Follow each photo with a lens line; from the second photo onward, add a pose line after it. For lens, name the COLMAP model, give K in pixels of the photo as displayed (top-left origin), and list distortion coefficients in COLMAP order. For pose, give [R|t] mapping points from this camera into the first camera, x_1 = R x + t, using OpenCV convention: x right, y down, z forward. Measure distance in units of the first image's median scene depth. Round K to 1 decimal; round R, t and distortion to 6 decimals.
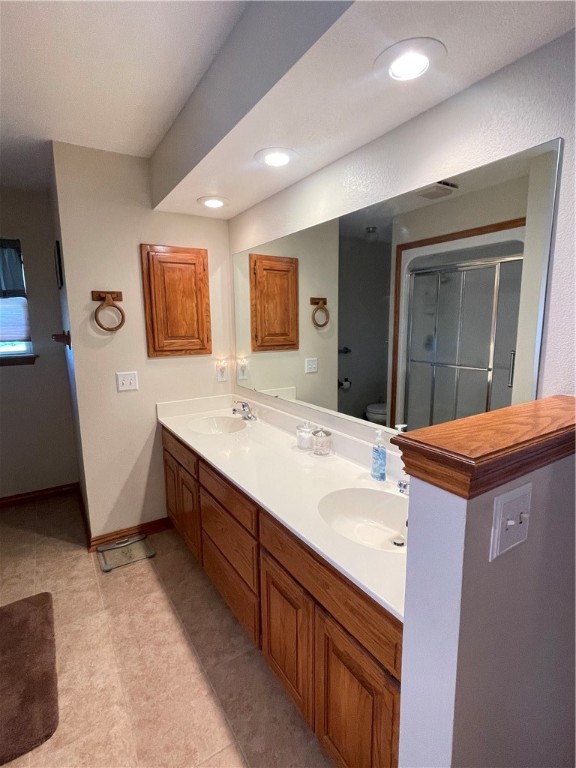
lens RADIAL K [[383.3, 0, 285.6], [0, 383.3, 384.8], [0, 0, 1]] dist [-0.001373, 0.000590]
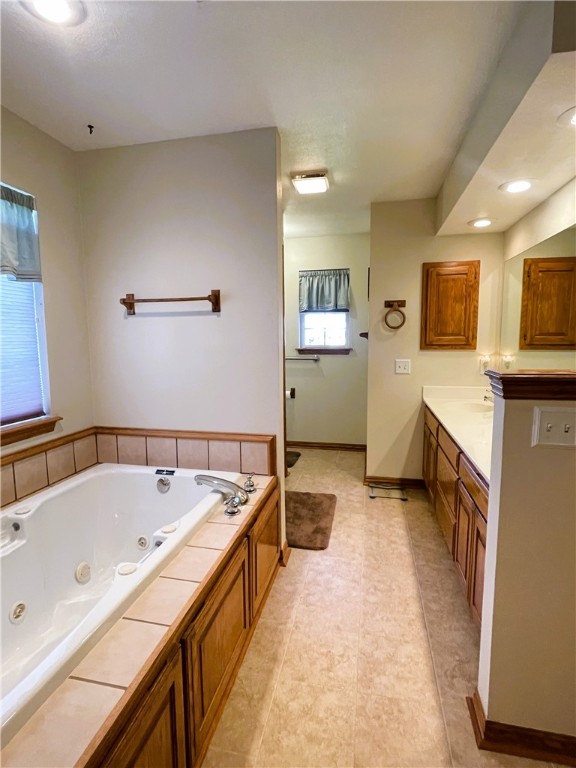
lens RADIAL K [[383.3, 0, 287.7], [0, 383.3, 378.4], [0, 0, 1]] dist [-0.001373, 0.000590]
pose [[0.720063, 0.084589, -0.688733, 0.214136], [-0.111824, 0.993715, 0.005135, 0.067418], [0.684839, 0.073319, 0.724997, -0.231527]]
